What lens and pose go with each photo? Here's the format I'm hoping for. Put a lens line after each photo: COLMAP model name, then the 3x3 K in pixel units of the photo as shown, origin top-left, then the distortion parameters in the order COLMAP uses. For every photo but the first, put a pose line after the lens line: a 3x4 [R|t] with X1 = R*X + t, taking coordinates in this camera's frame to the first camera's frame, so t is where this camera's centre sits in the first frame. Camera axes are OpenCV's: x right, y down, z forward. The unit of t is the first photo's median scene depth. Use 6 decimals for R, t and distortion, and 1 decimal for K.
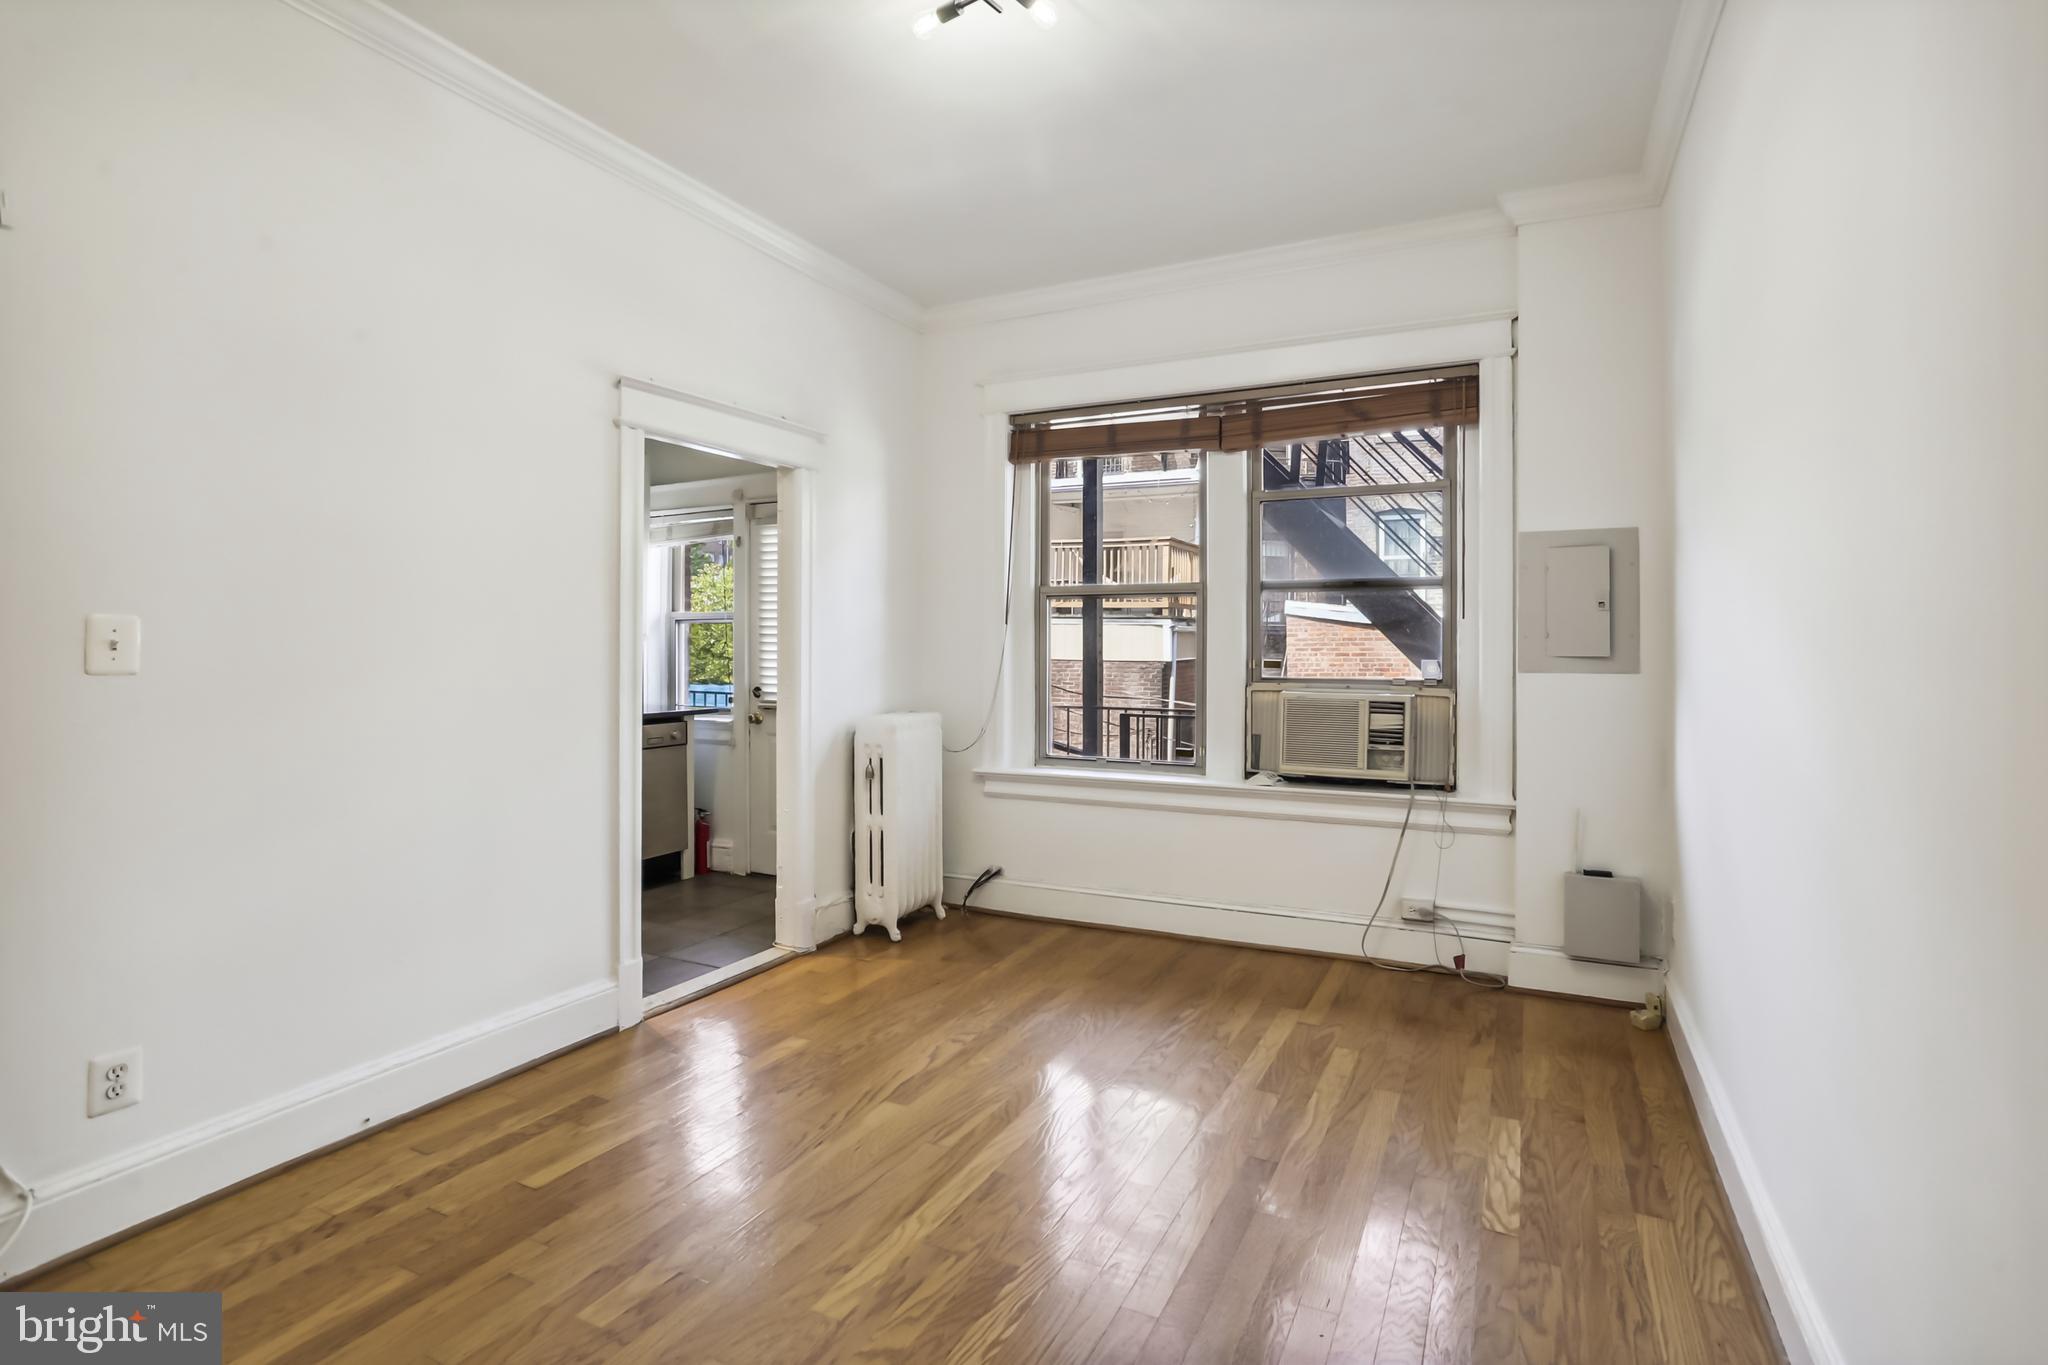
lens RADIAL K [[1020.8, 0, 1027.0], [0, 1020.8, 667.1], [0, 0, 1]] dist [-0.024178, 0.019177]
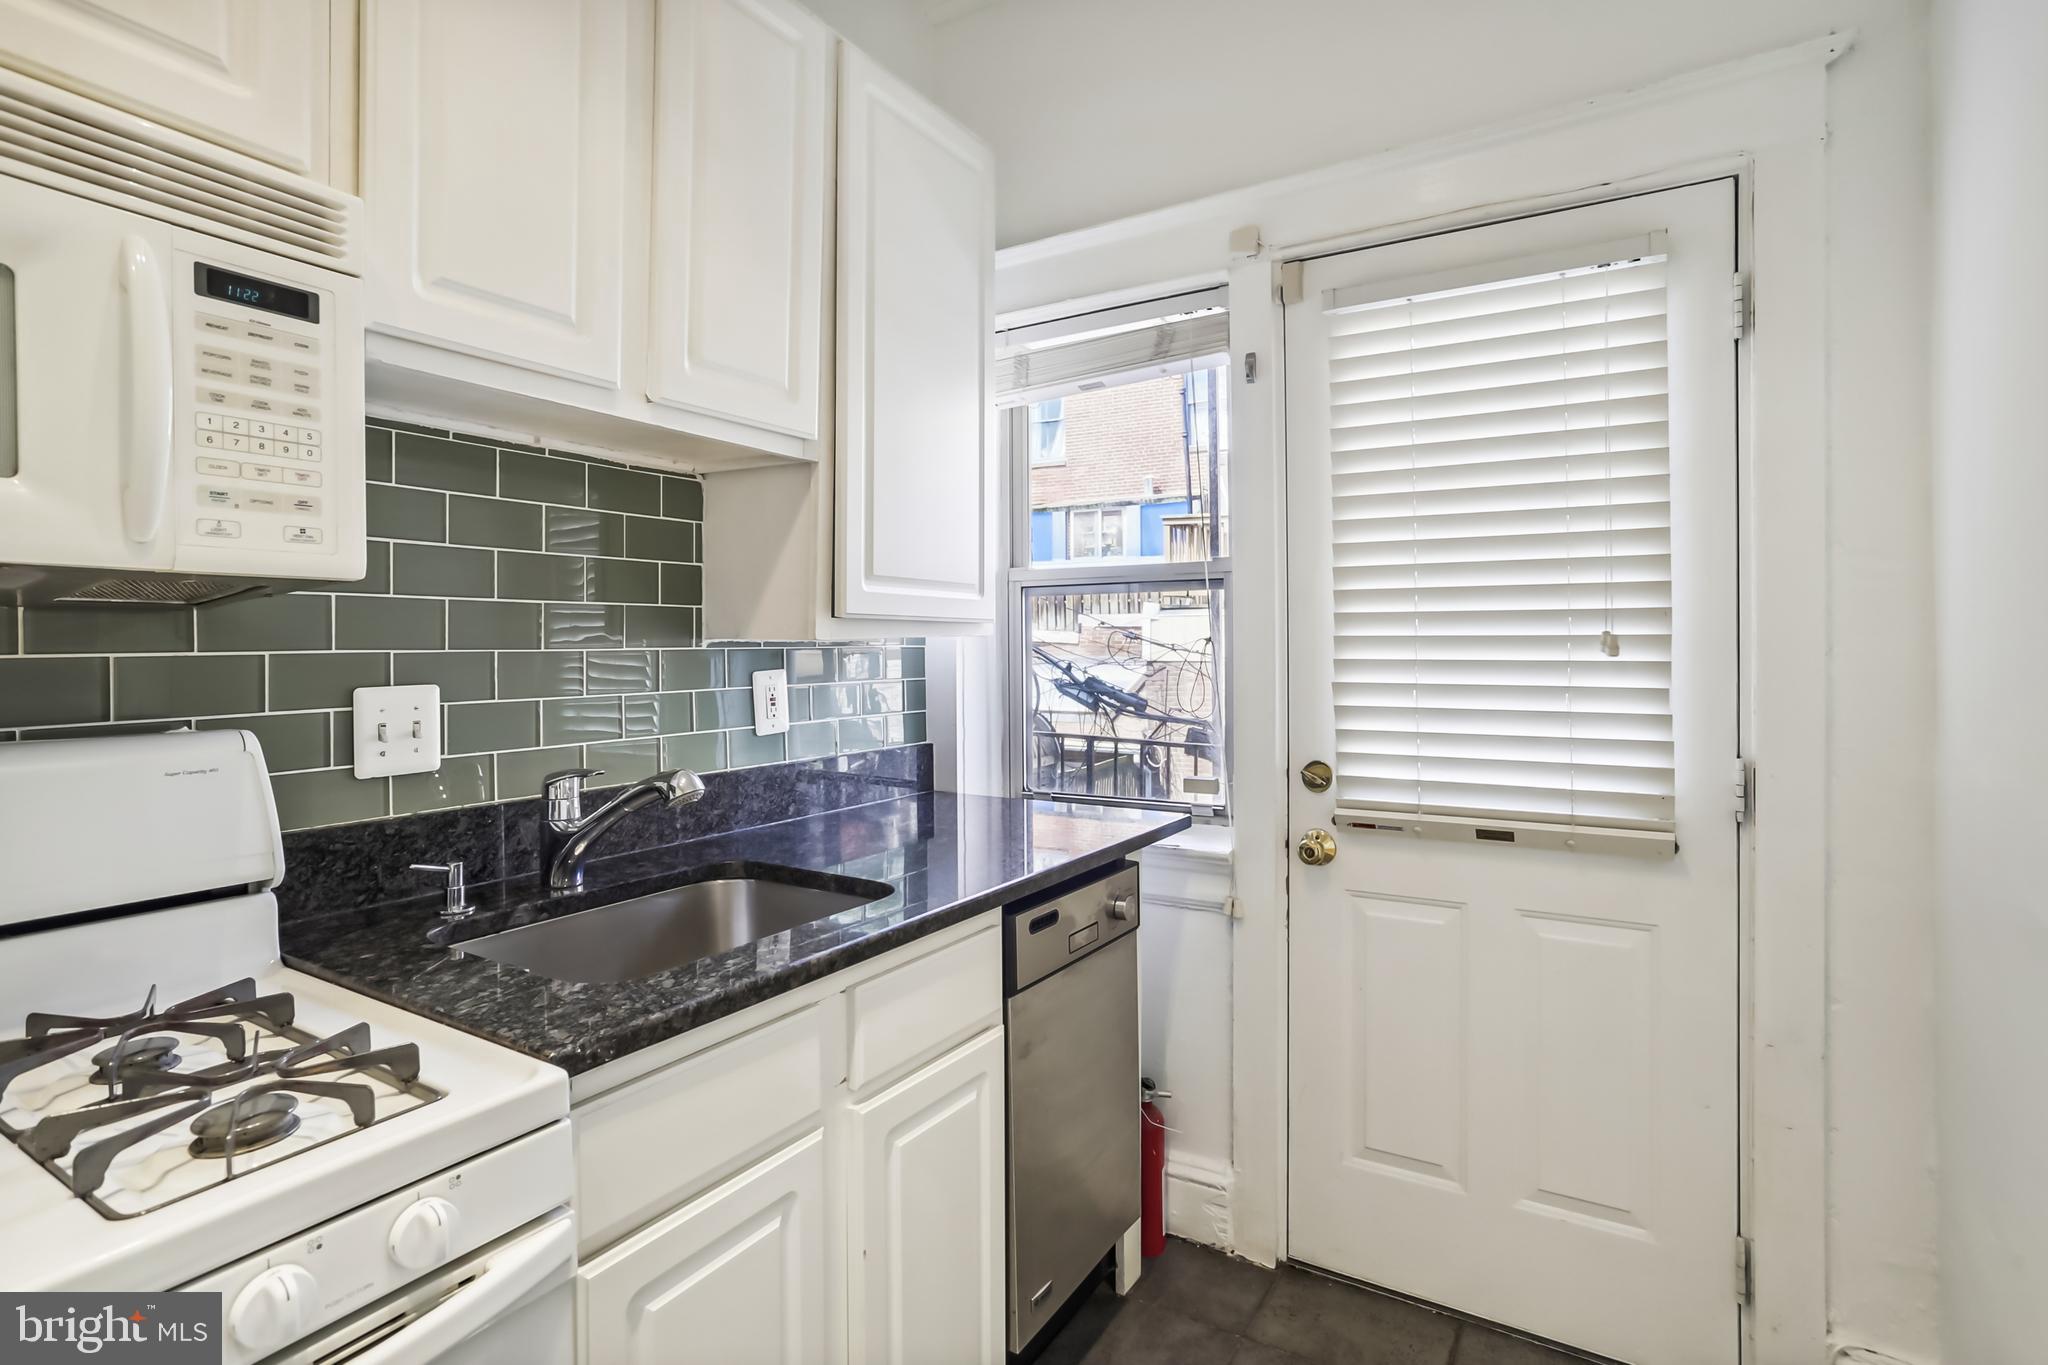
lens RADIAL K [[1020.8, 0, 981.6], [0, 1020.8, 639.8], [0, 0, 1]] dist [-0.024178, 0.019177]
pose [[0.992155, -0.008884, -0.124695, -0.655129], [0.005410, 0.999589, -0.028165, -0.027119], [0.124893, 0.027270, 0.991795, 1.217481]]
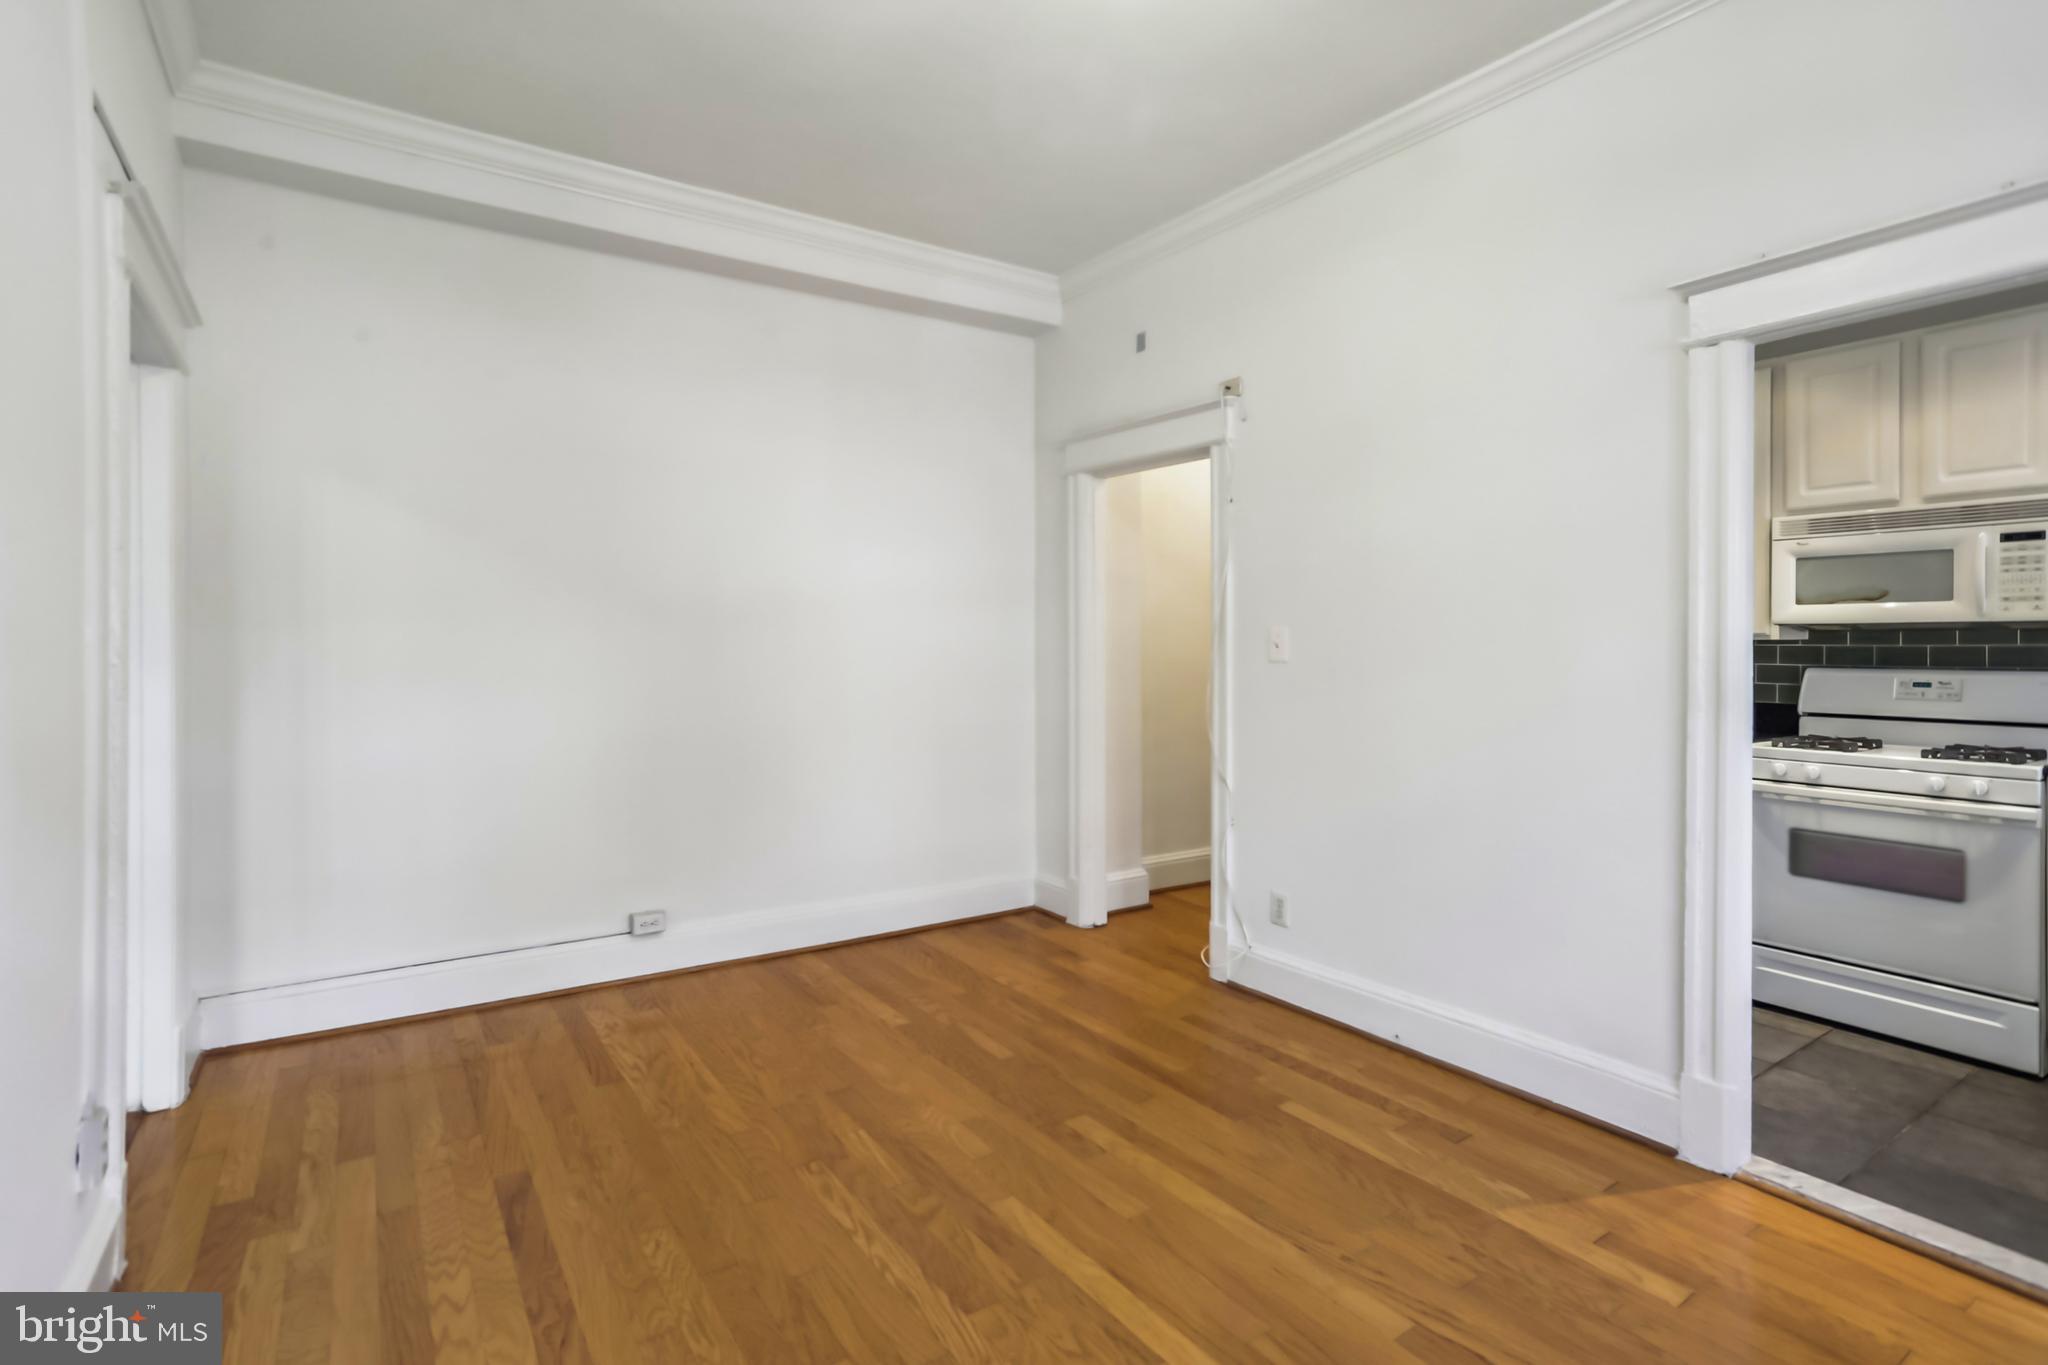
lens RADIAL K [[1020.8, 0, 1033.2], [0, 1020.8, 660.4], [0, 0, 1]] dist [-0.024178, 0.019177]
pose [[-0.491829, 0.011660, -0.870614, 0.572307], [-0.017583, 0.999573, 0.023320, -0.021927], [0.870514, 0.026777, -0.491414, 1.119319]]
